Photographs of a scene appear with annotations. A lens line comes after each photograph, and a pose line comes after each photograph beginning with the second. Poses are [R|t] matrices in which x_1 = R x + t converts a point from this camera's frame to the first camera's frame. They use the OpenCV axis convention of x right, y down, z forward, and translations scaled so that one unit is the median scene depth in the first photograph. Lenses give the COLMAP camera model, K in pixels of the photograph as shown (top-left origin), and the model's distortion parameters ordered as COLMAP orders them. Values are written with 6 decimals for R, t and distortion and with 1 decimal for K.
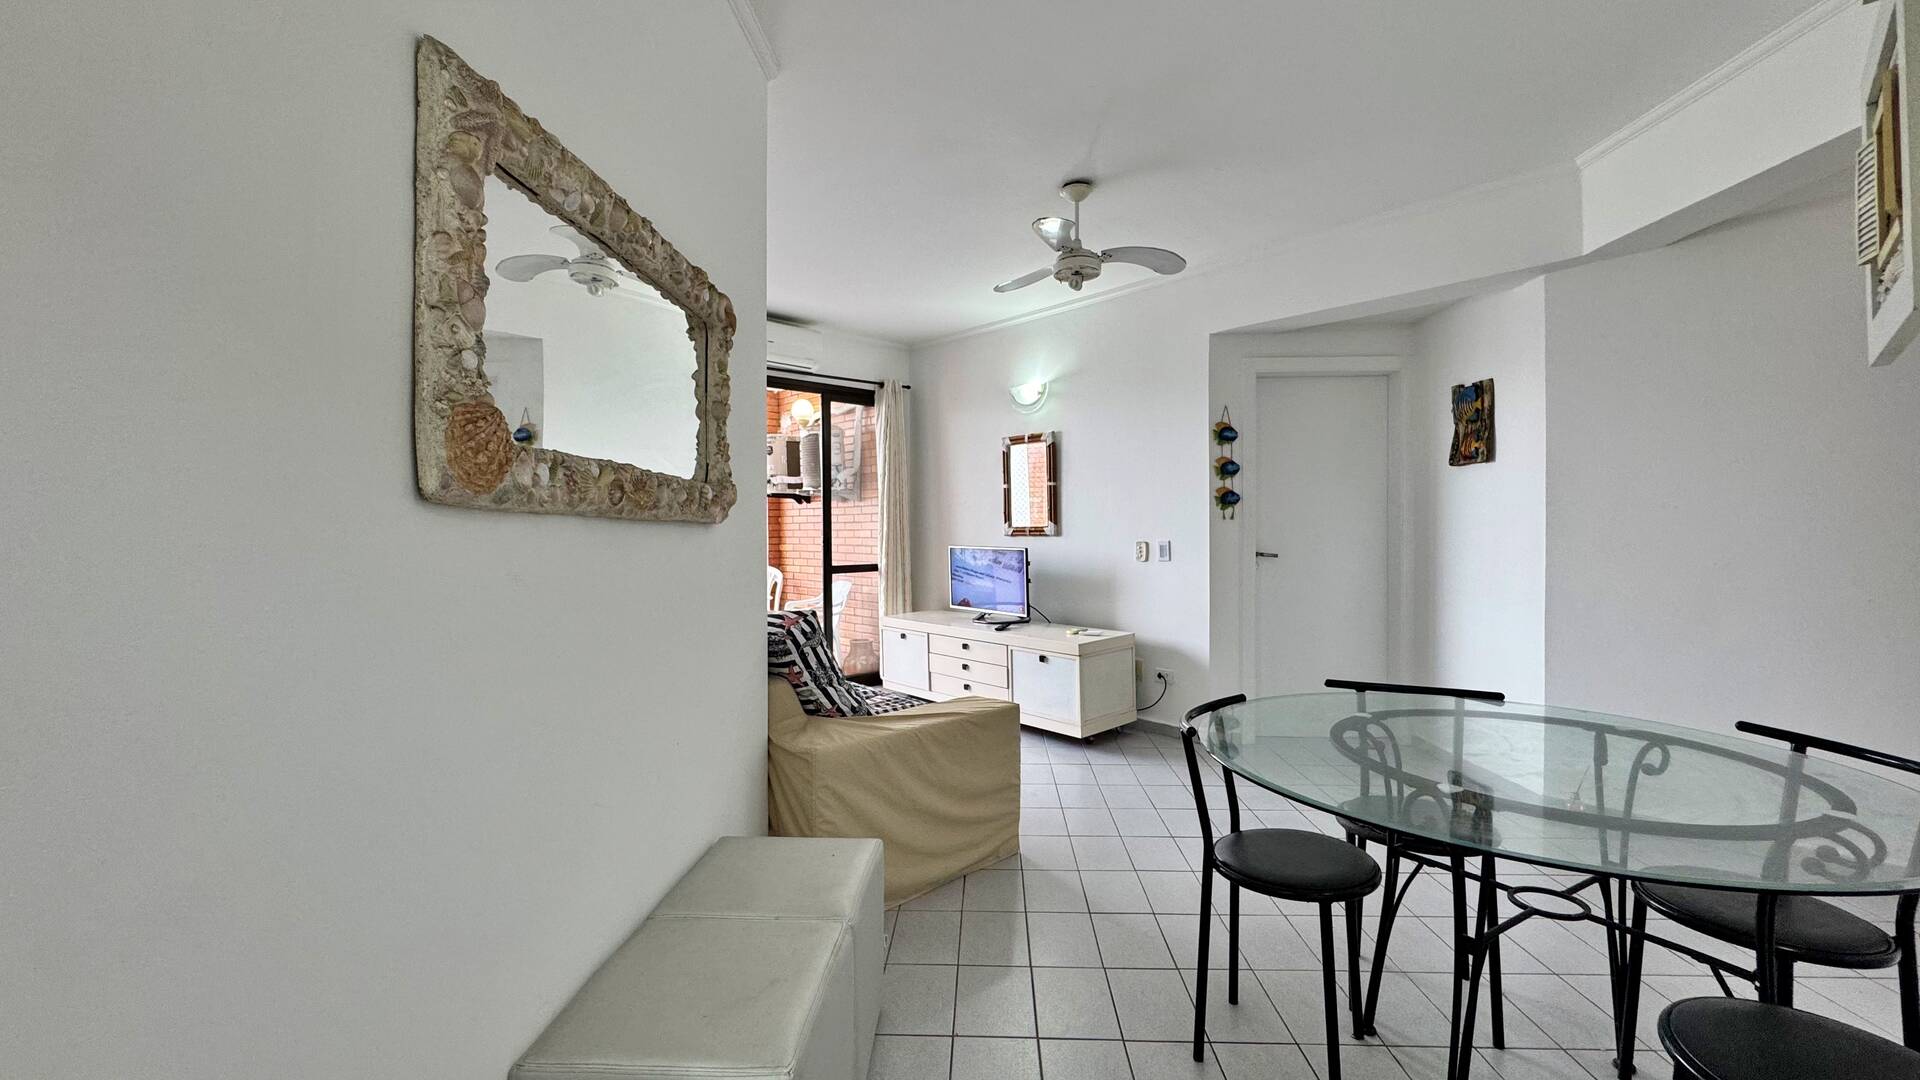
lens RADIAL K [[762.7, 0, 962.8], [0, 762.7, 535.7], [0, 0, 1]] dist [-0.003889, -0.000448]
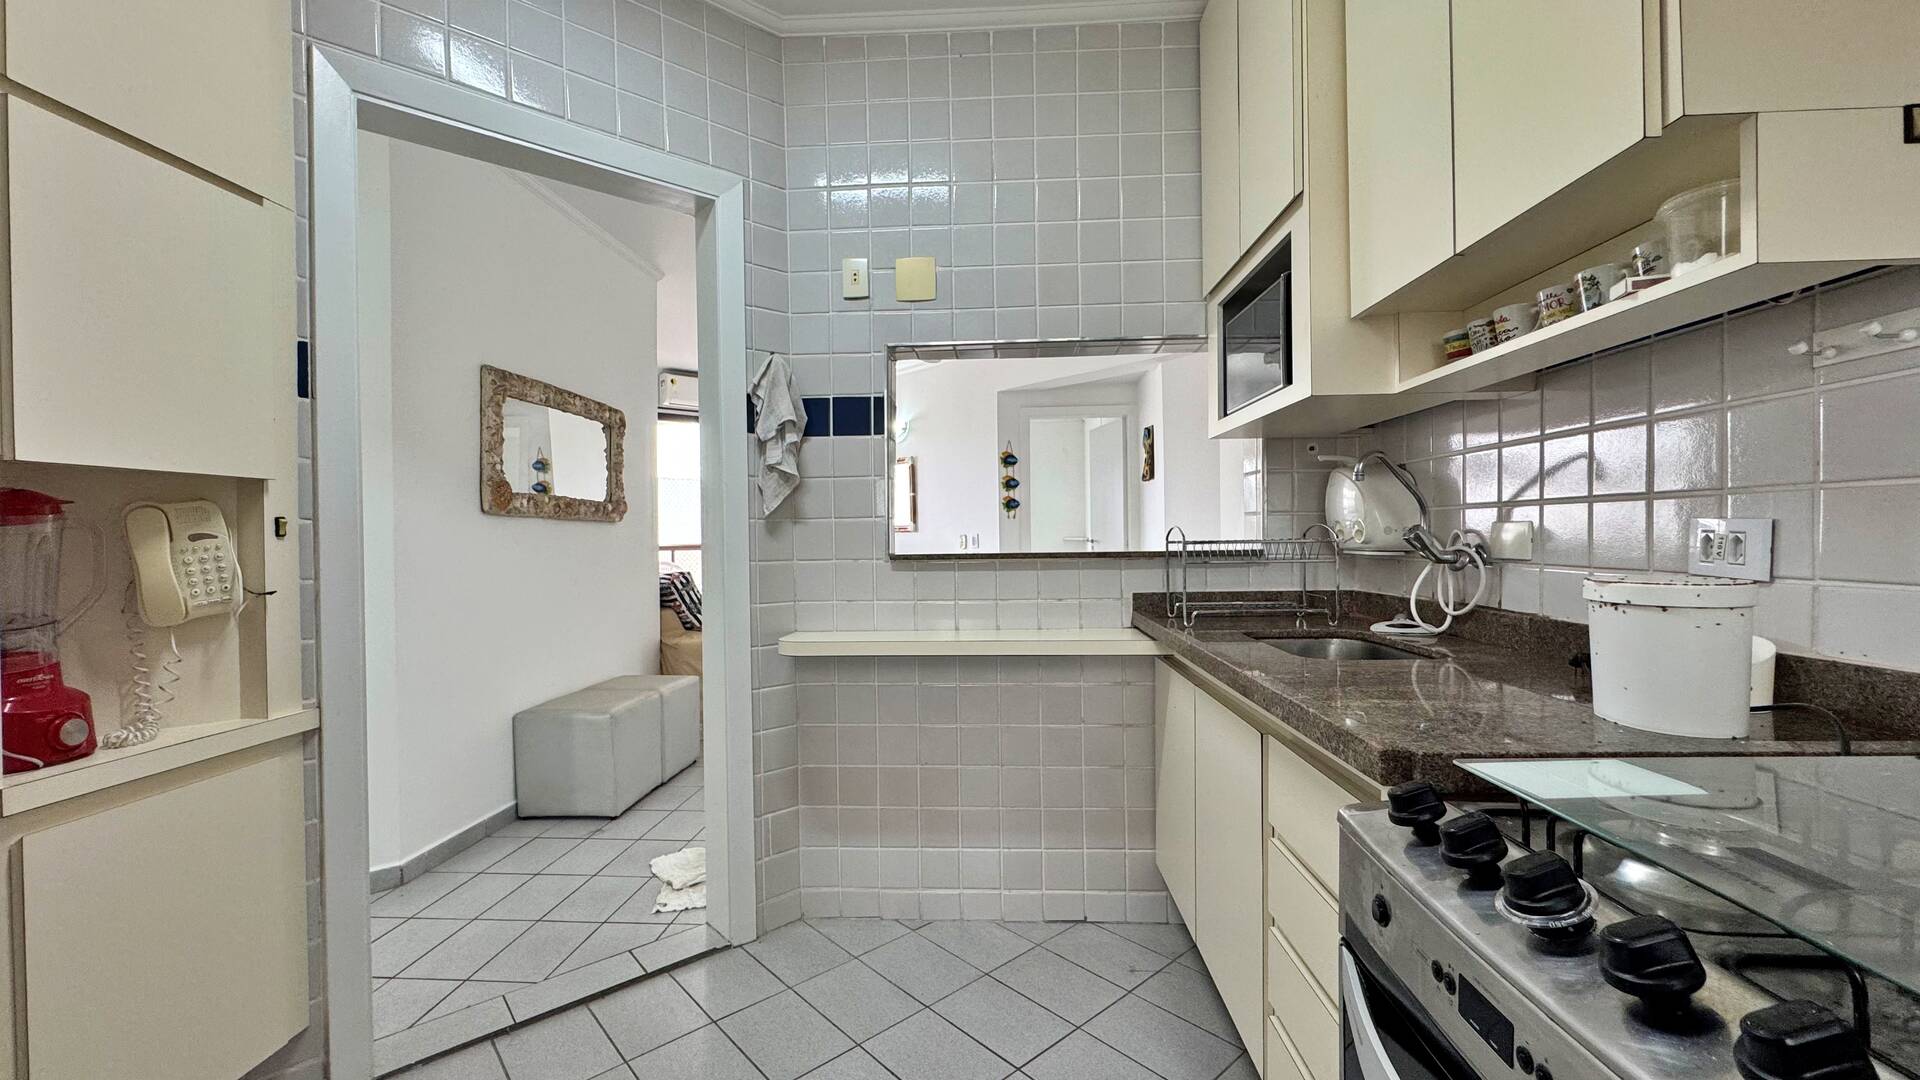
lens RADIAL K [[762.7, 0, 956.9], [0, 762.7, 533.9], [0, 0, 1]] dist [-0.003889, -0.000448]
pose [[0.999291, -0.008795, -0.036615, 0.666336], [0.008524, 0.999935, -0.007549, 0.039759], [0.036679, 0.007231, 0.999301, -1.016189]]
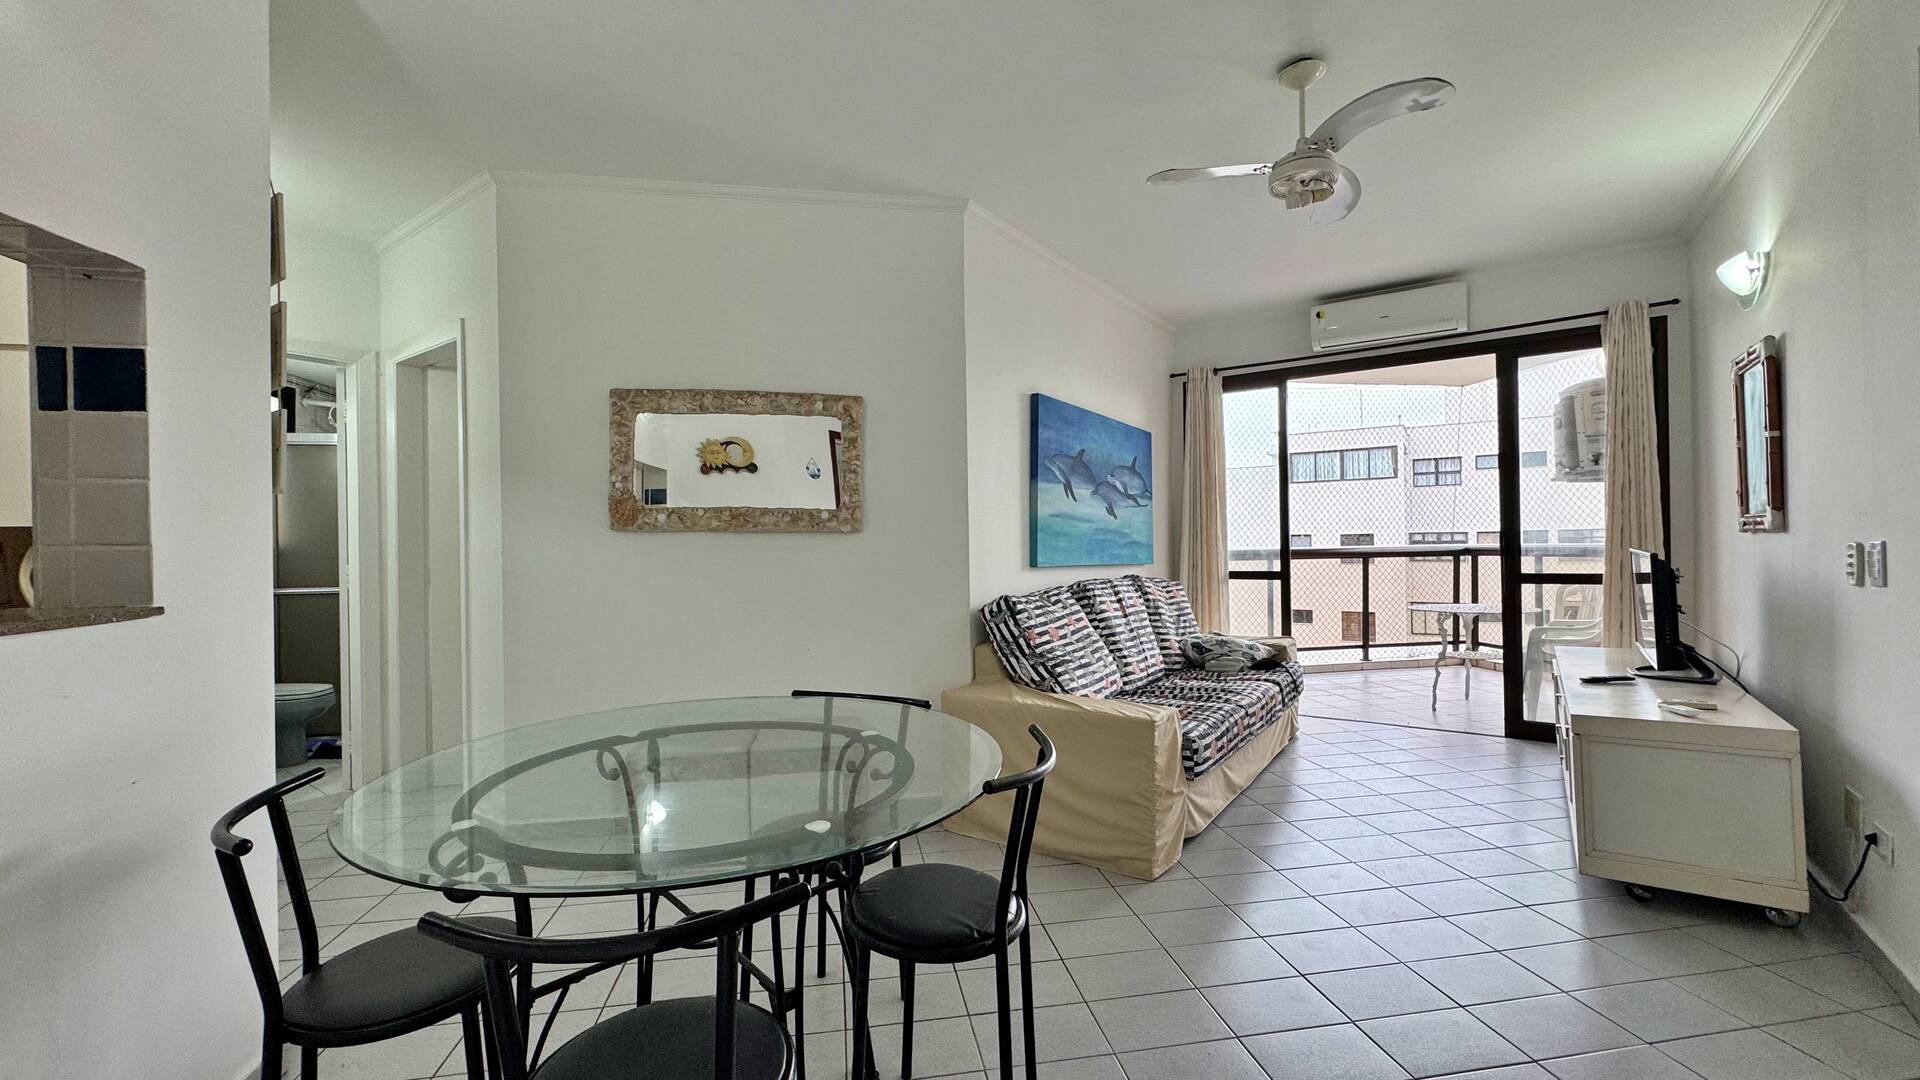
lens RADIAL K [[762.7, 0, 958.6], [0, 762.7, 544.7], [0, 0, 1]] dist [-0.003889, -0.000448]
pose [[0.203938, 0.006357, -0.978963, 1.394833], [0.007479, 0.999940, 0.008052, 0.001489], [0.978955, -0.008964, 0.203878, 0.889299]]
